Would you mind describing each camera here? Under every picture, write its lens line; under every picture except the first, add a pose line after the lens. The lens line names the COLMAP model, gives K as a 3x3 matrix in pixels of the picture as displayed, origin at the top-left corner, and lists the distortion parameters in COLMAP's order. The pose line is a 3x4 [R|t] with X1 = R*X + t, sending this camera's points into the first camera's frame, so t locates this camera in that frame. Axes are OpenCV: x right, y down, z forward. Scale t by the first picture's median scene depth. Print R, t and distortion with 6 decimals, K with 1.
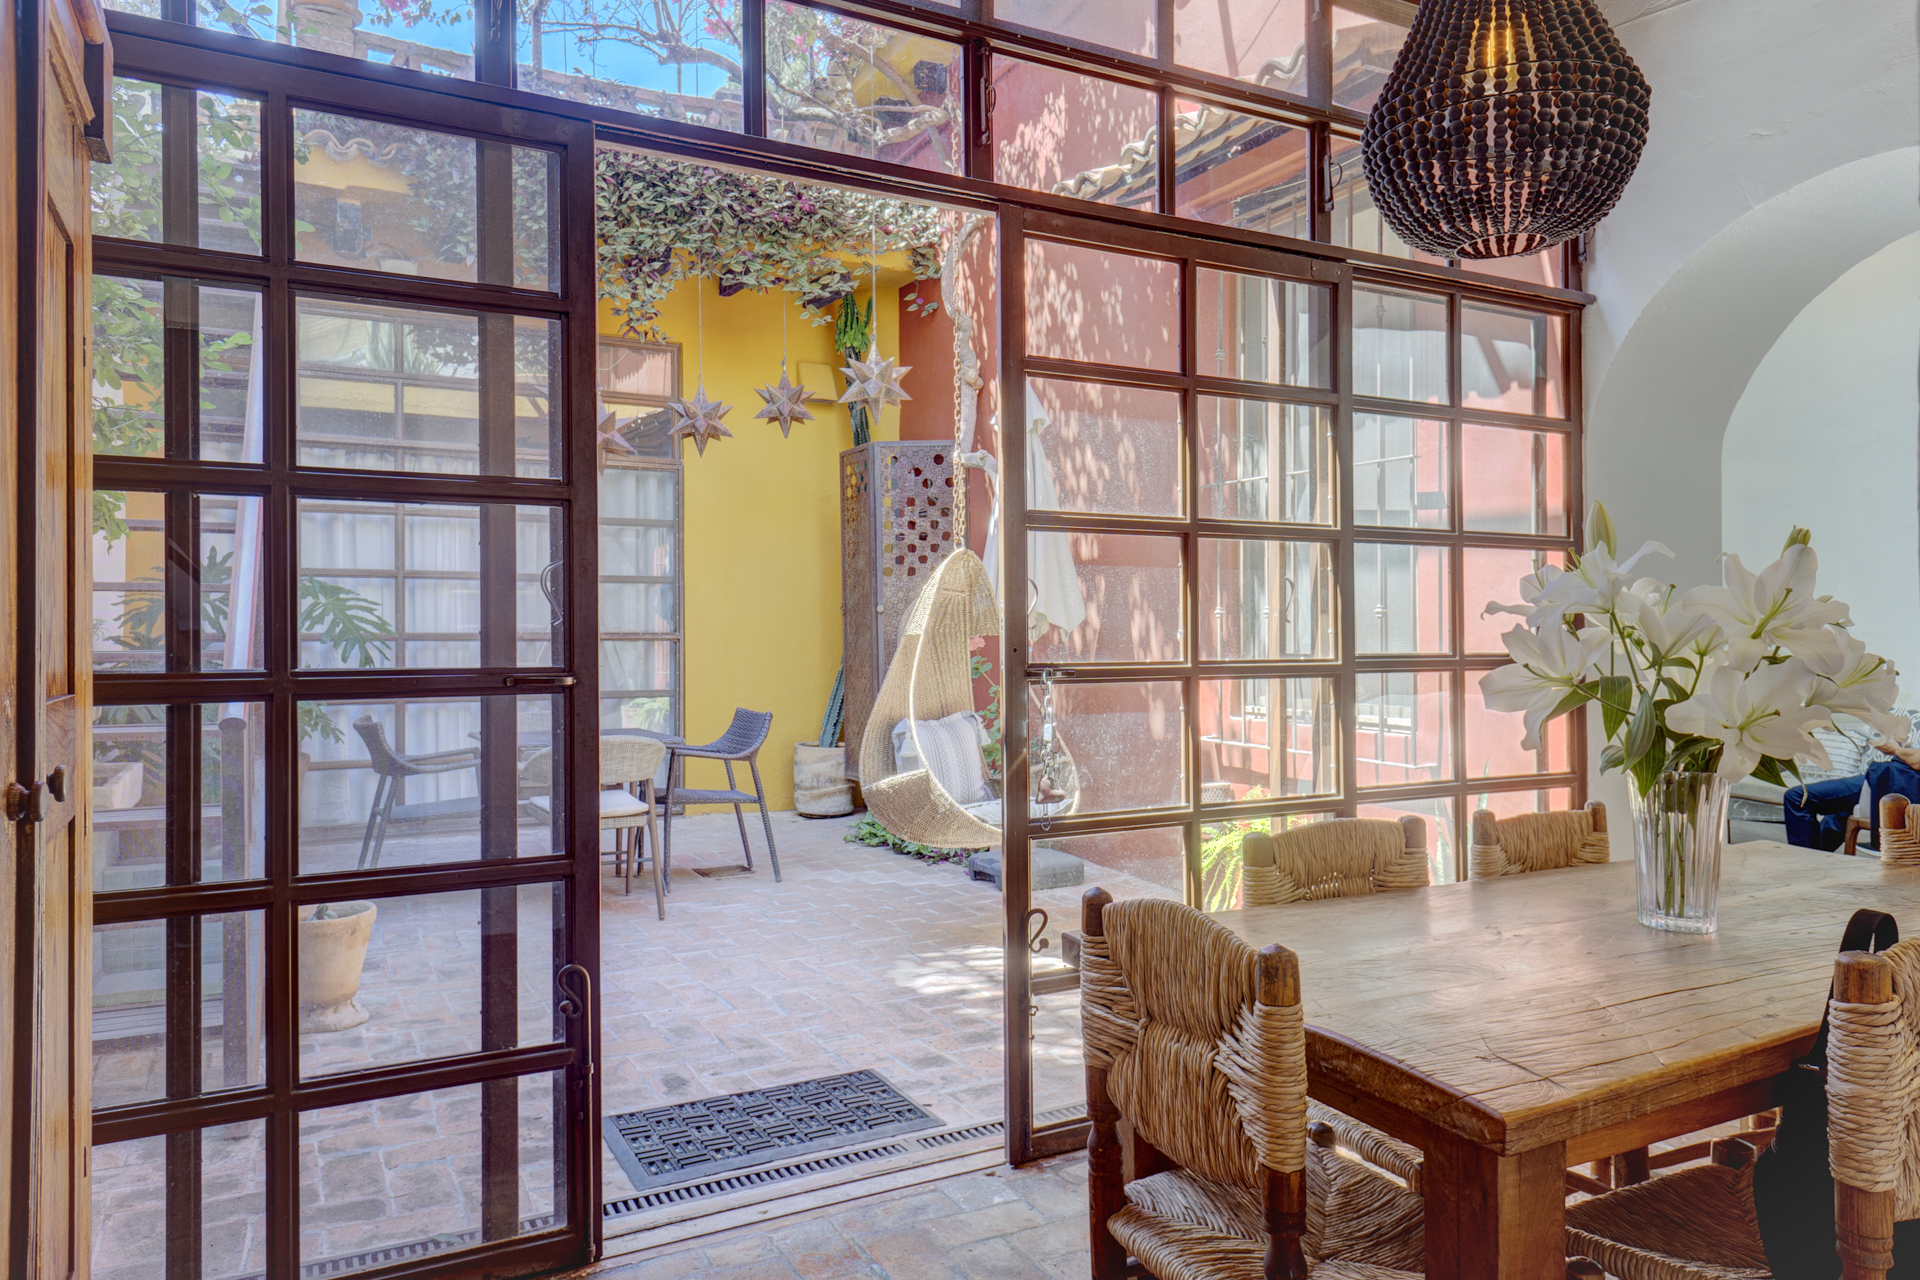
lens RADIAL K [[1331.0, 0, 968.2], [0, 1331.0, 643.6], [0, 0, 1]] dist [0.024969, -0.004328]
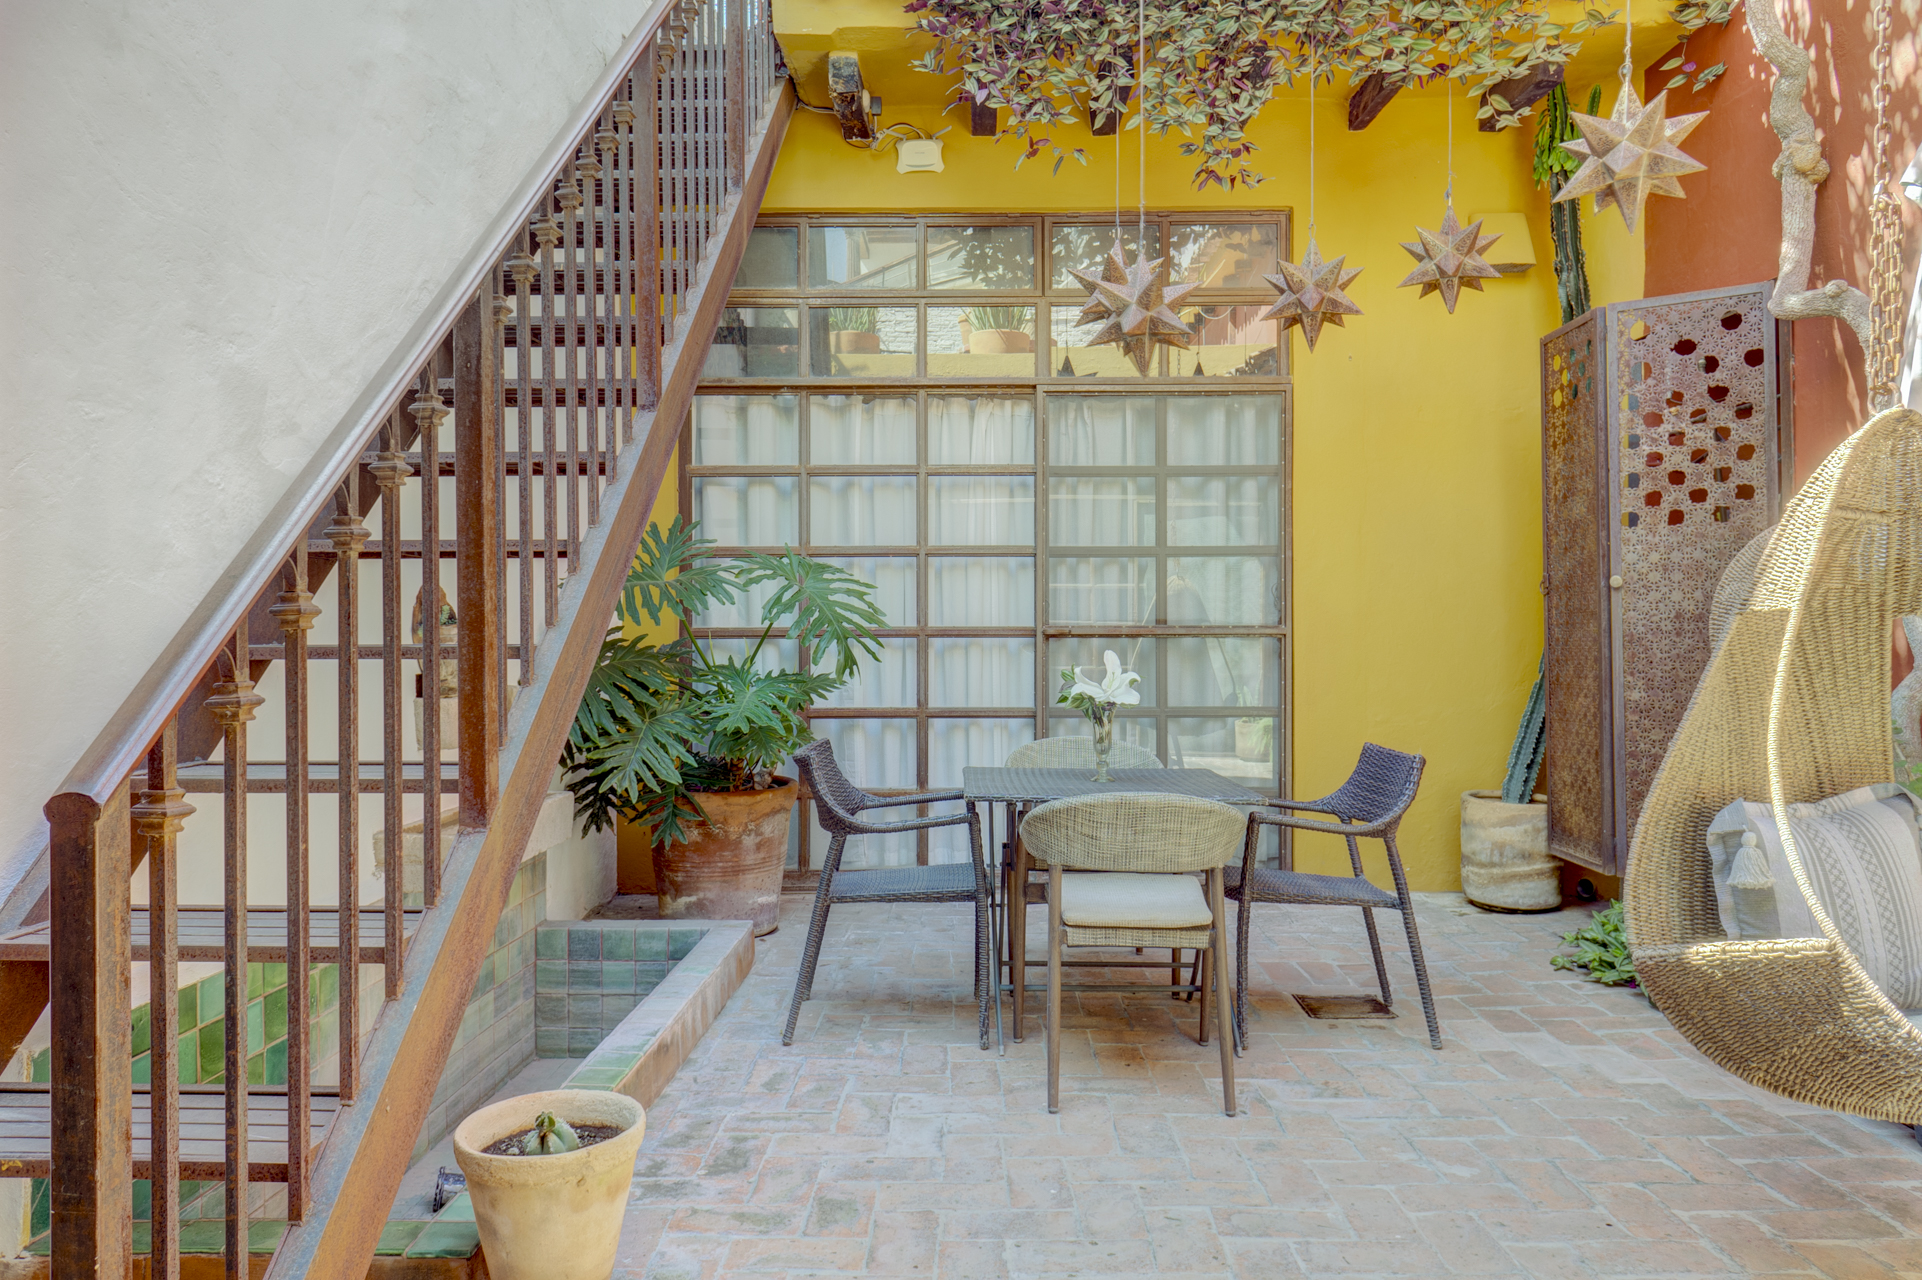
lens RADIAL K [[1332.4, 0, 967.7], [0, 1332.4, 654.1], [0, 0, 1]] dist [0.024969, -0.004328]
pose [[0.886964, 0.002587, -0.461832, -0.046284], [-0.001119, 0.999993, 0.003453, 0.004629], [0.461837, -0.002546, 0.886961, 0.331020]]
